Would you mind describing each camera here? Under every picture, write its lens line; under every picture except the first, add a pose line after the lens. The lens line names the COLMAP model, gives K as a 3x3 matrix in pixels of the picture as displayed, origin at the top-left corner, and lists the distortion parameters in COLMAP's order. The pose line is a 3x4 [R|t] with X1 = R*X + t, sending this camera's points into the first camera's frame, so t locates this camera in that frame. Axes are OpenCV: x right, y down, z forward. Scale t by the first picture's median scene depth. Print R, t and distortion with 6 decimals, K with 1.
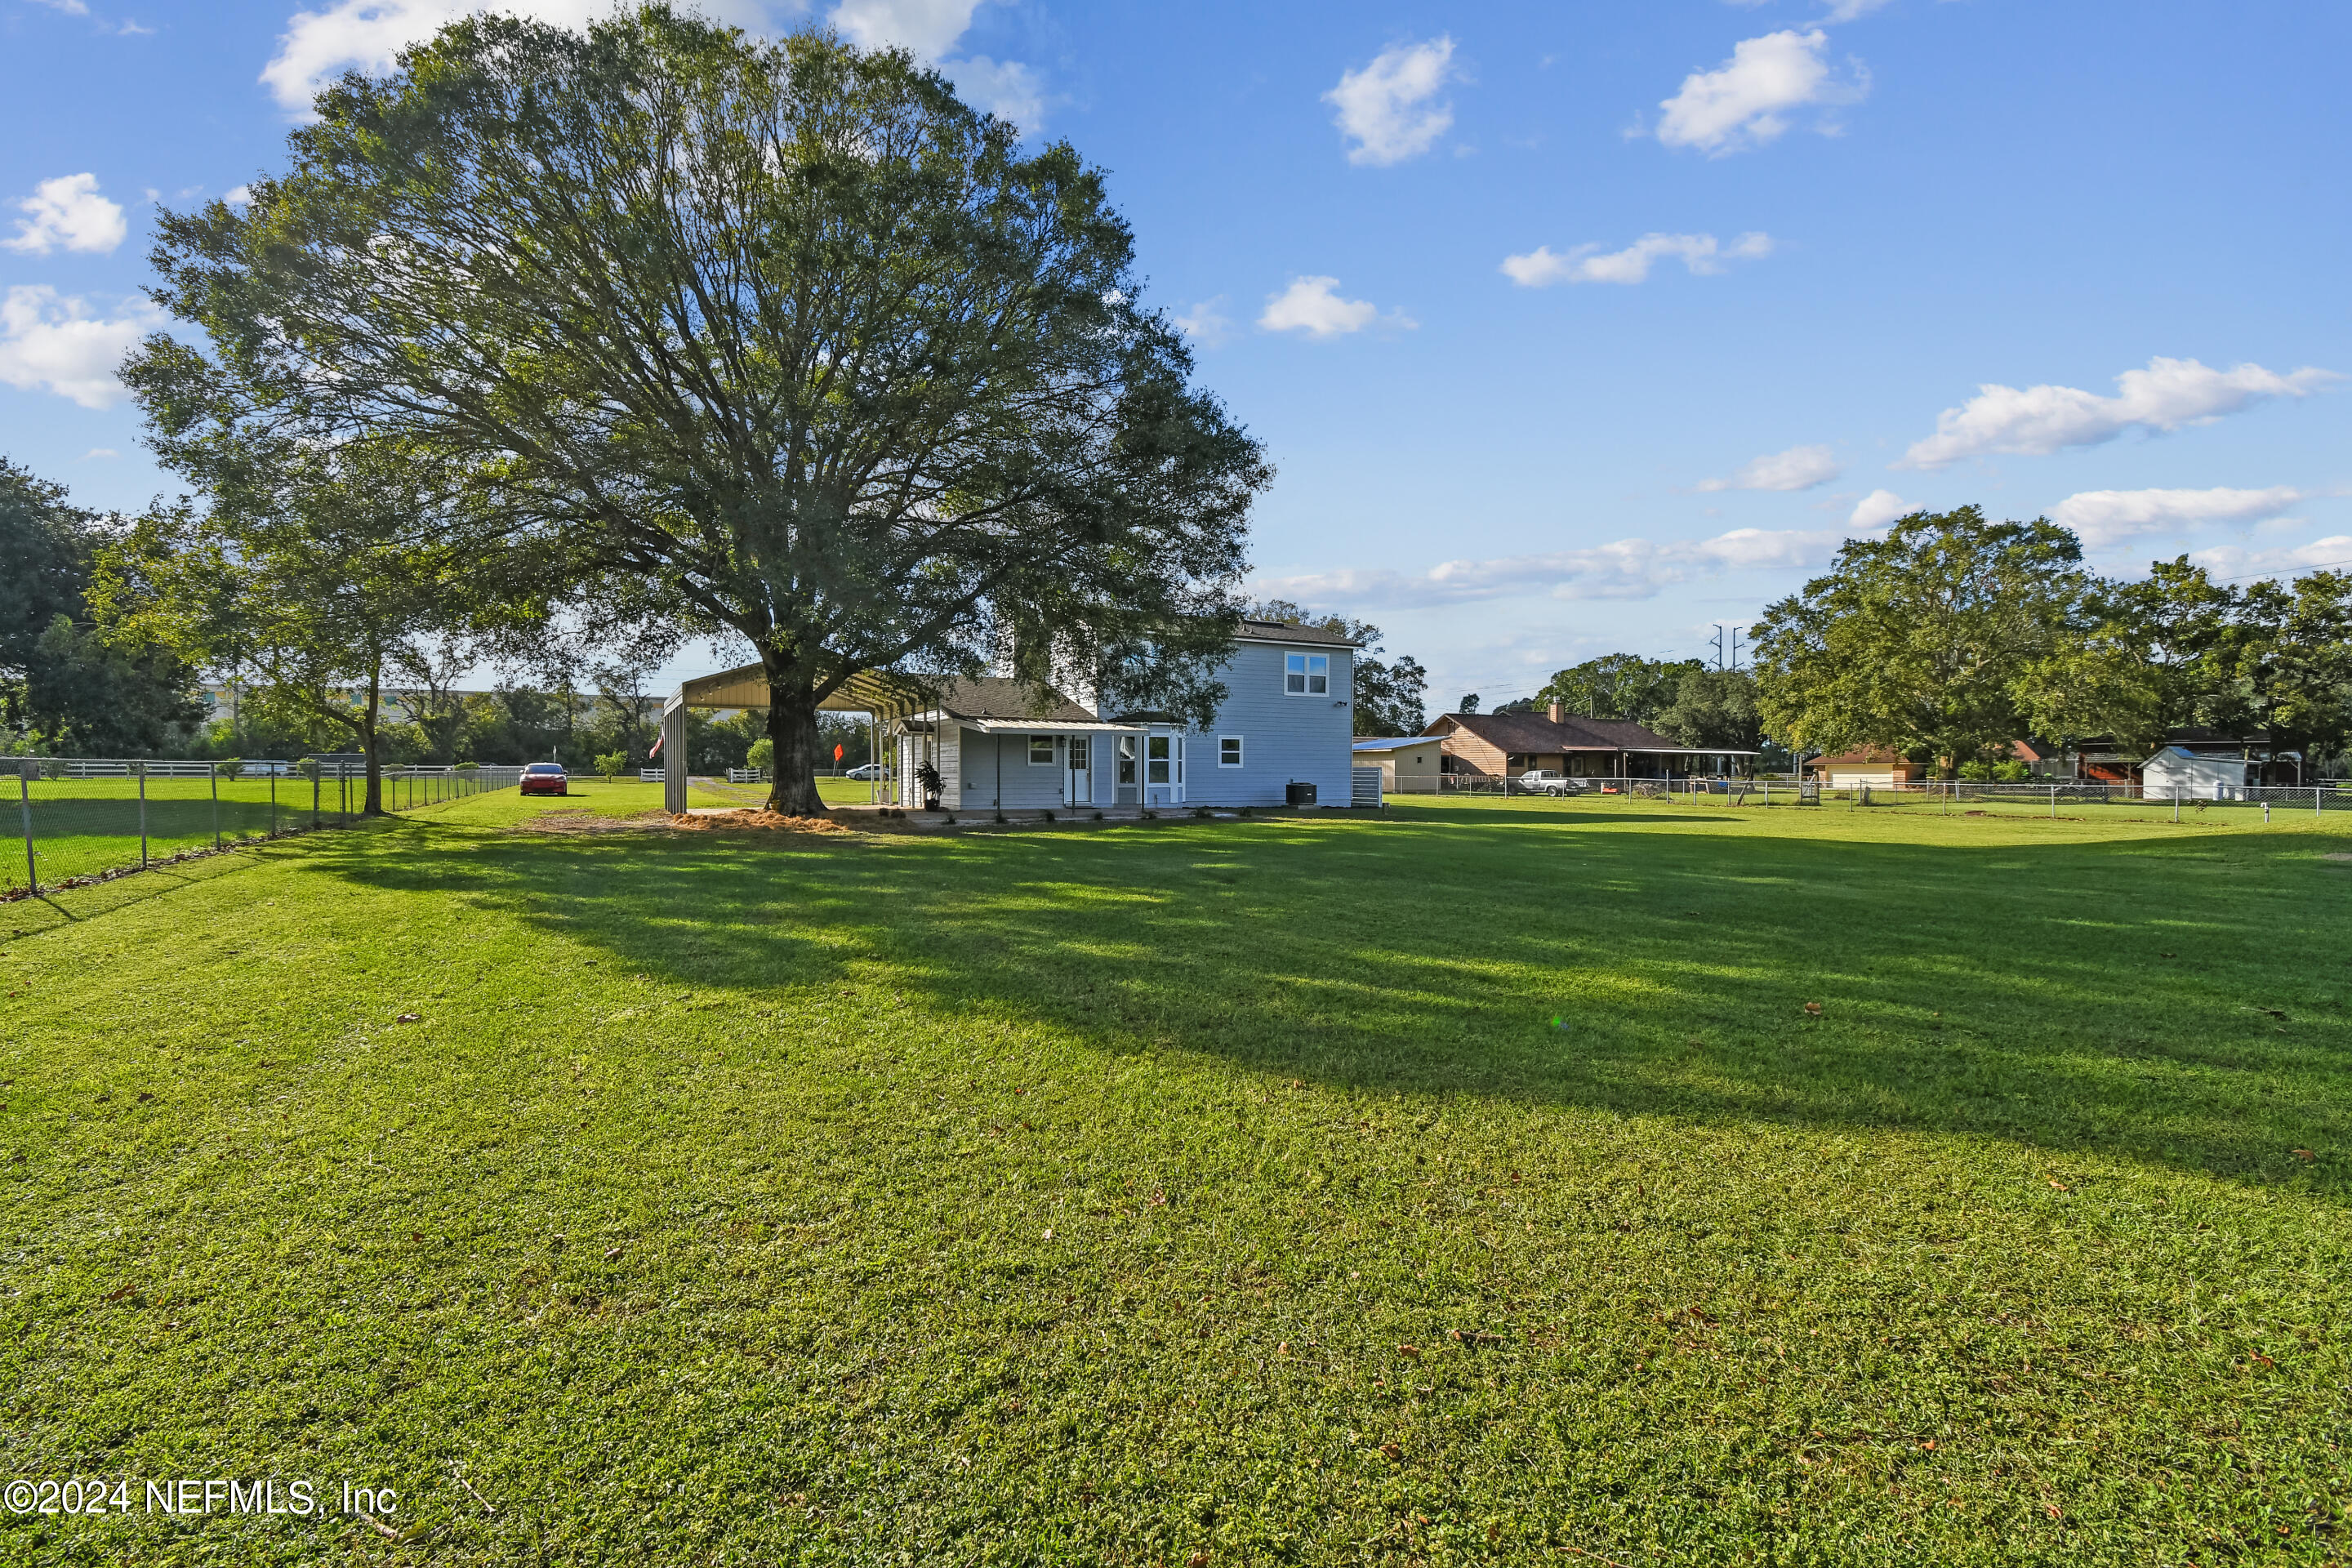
lens RADIAL K [[1023.5, 0, 1160.0], [0, 1023.5, 783.8], [0, 0, 1]] dist [0.023348, -0.021735]
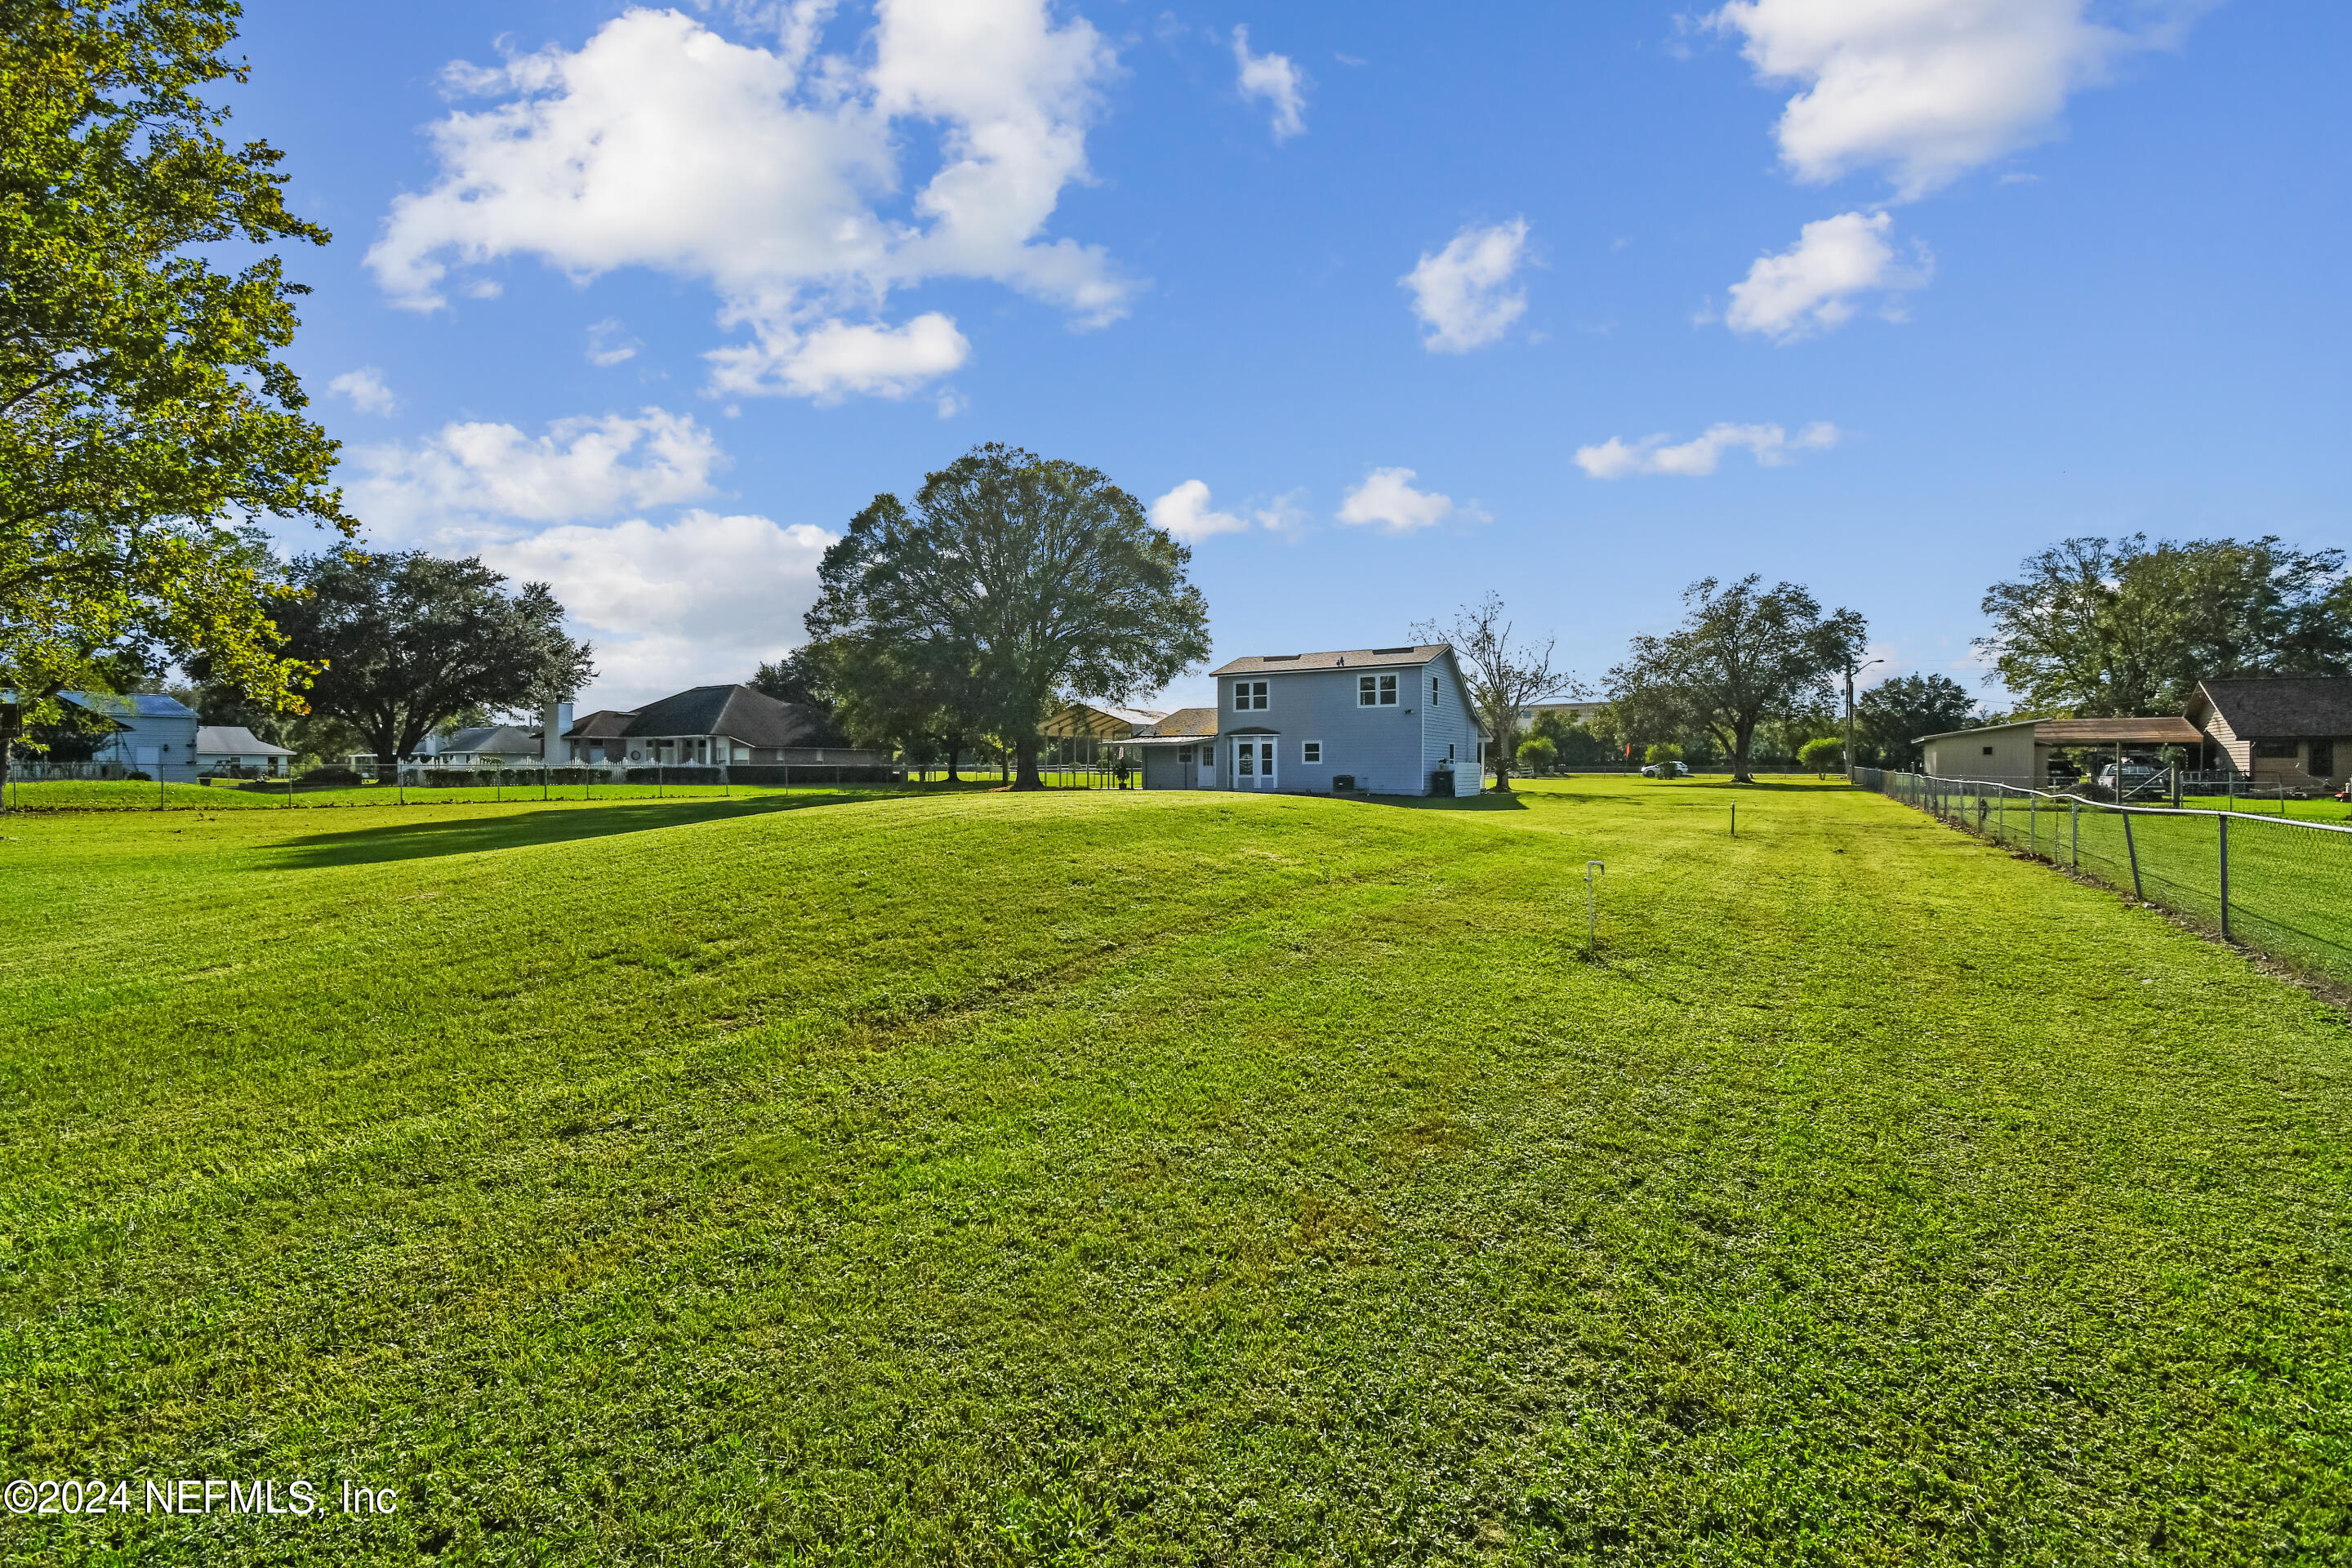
lens RADIAL K [[1029.6, 0, 1159.7], [0, 1029.6, 783.6], [0, 0, 1]] dist [0.019834, -0.000059]
pose [[0.494513, 0.009239, -0.869121, 0.867550], [-0.008737, 0.999946, 0.005658, 0.003287], [0.869126, 0.004796, 0.494567, 0.099122]]
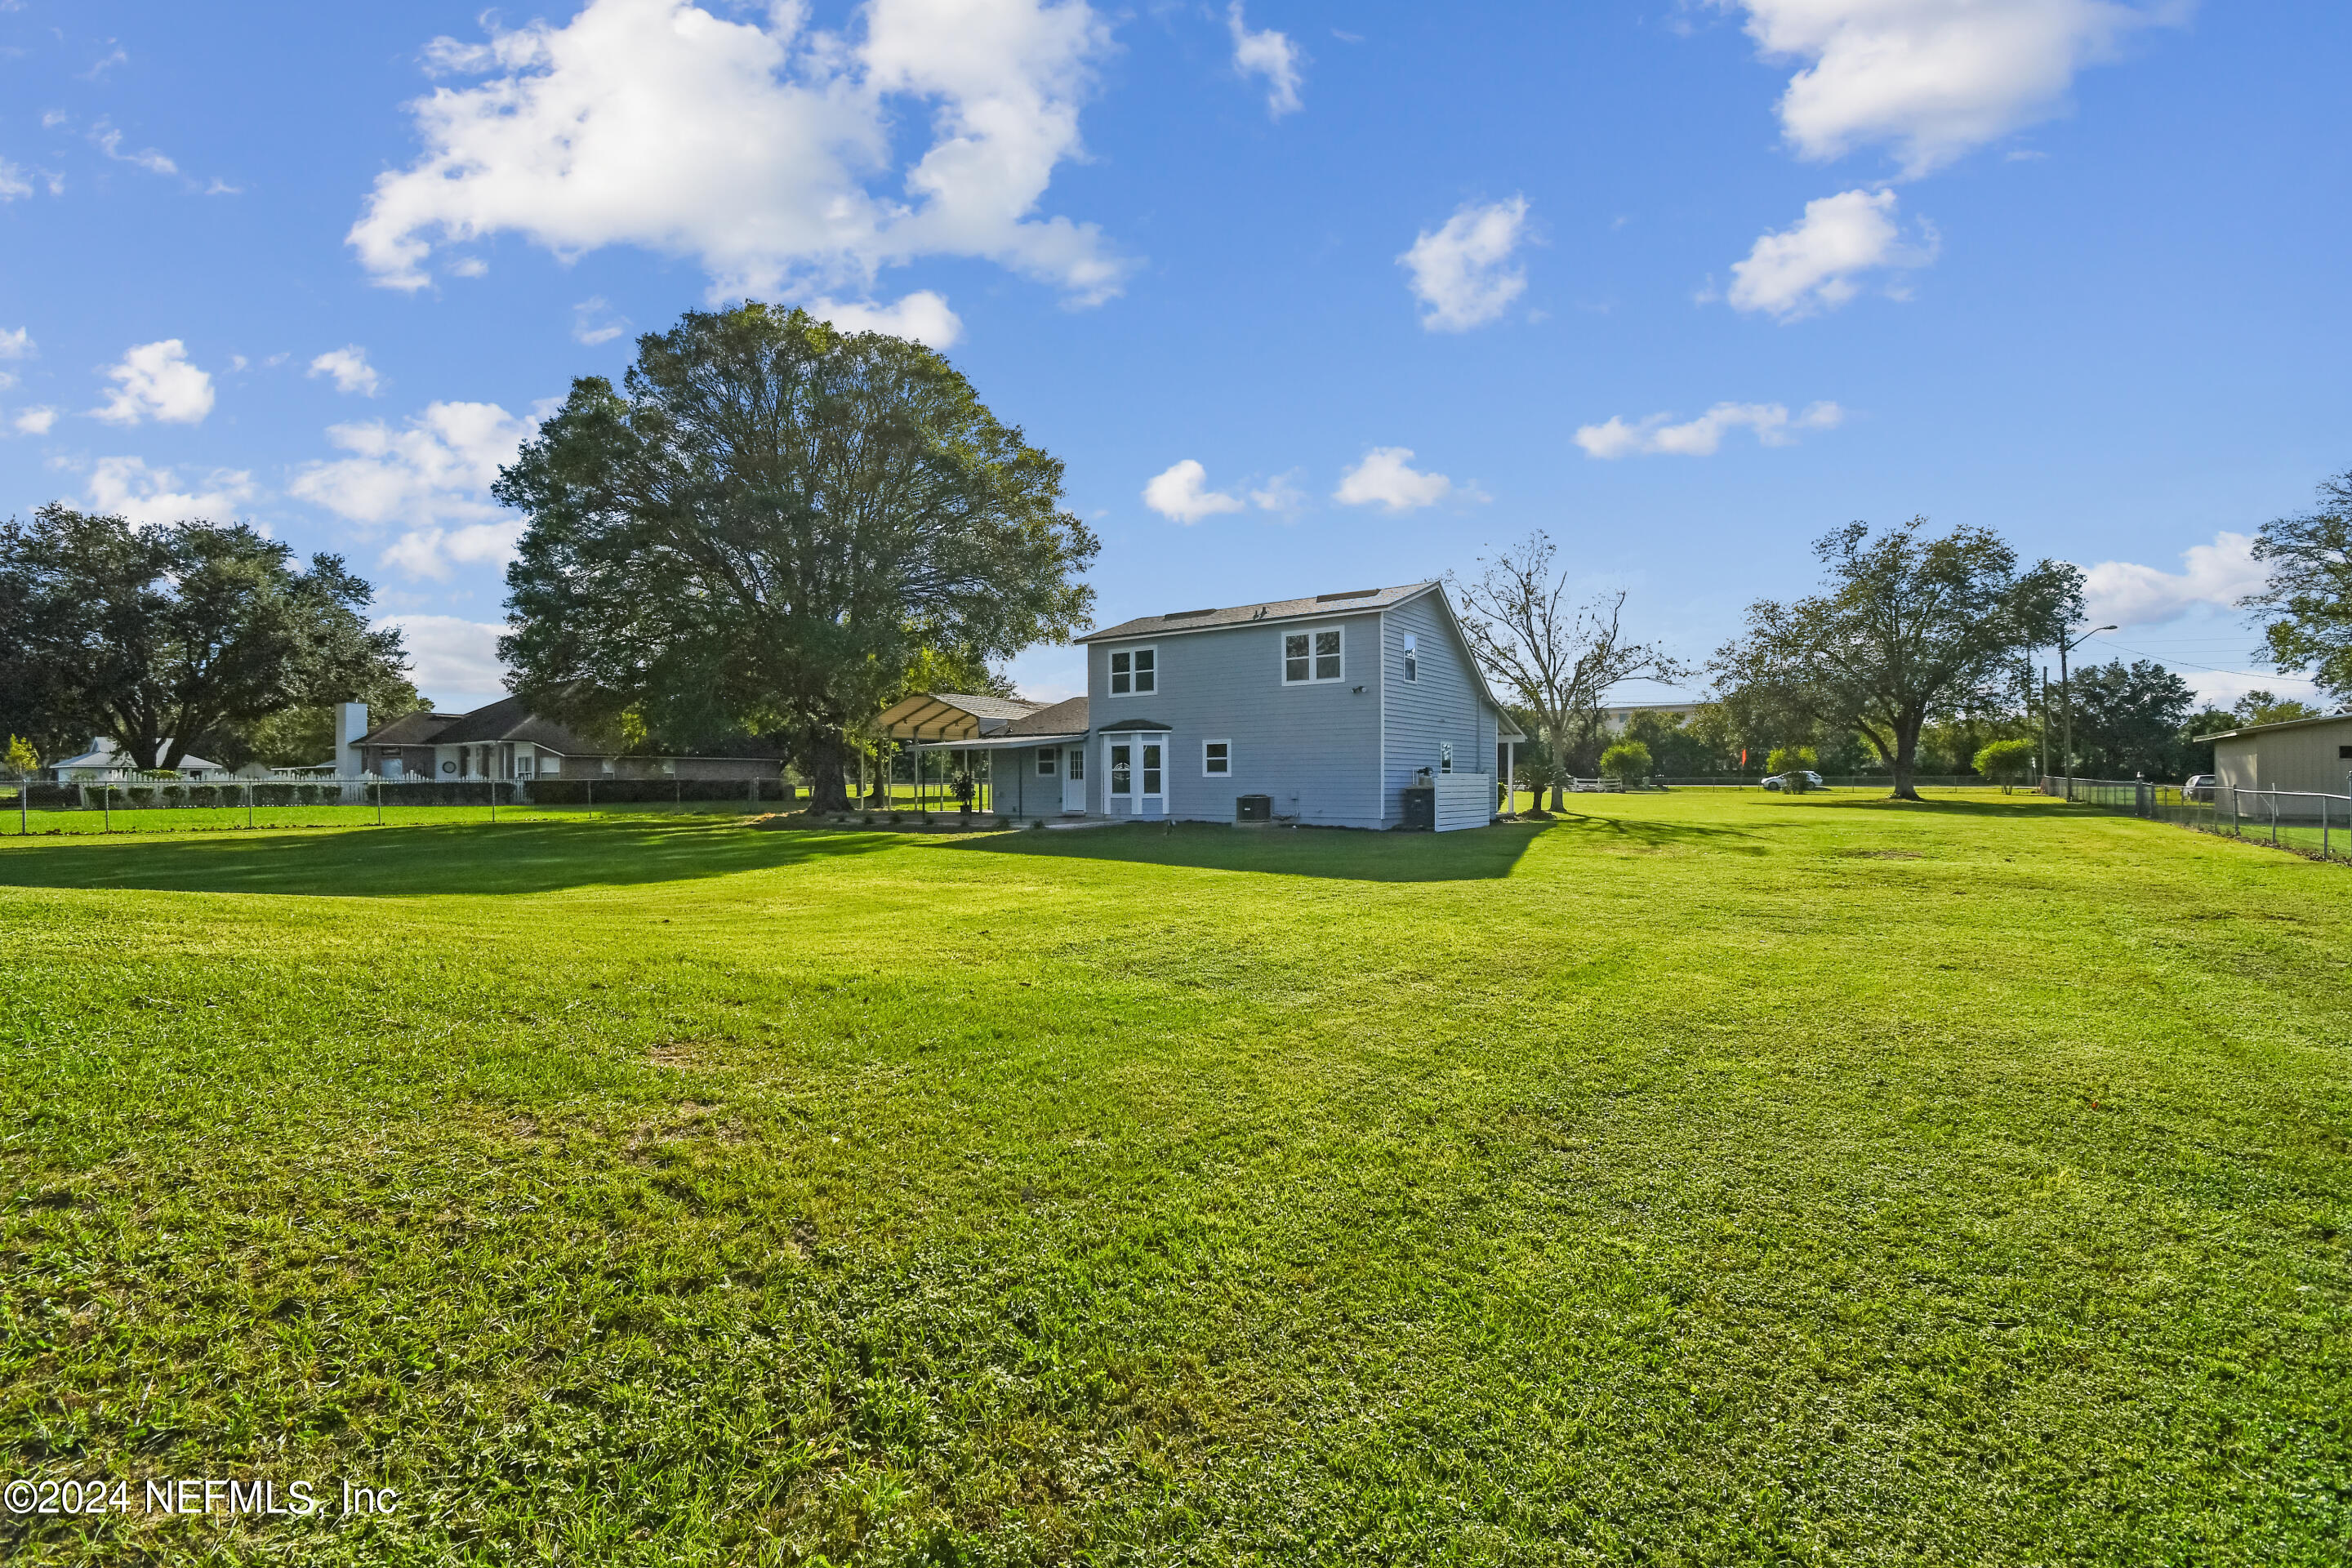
lens RADIAL K [[1023.5, 0, 1160.0], [0, 1023.5, 783.8], [0, 0, 1]] dist [0.023348, -0.021735]
pose [[0.413153, -0.000353, -0.910661, 0.622214], [-0.007566, 0.999964, -0.003820, -0.004394], [0.910630, 0.008468, 0.413136, 0.439639]]
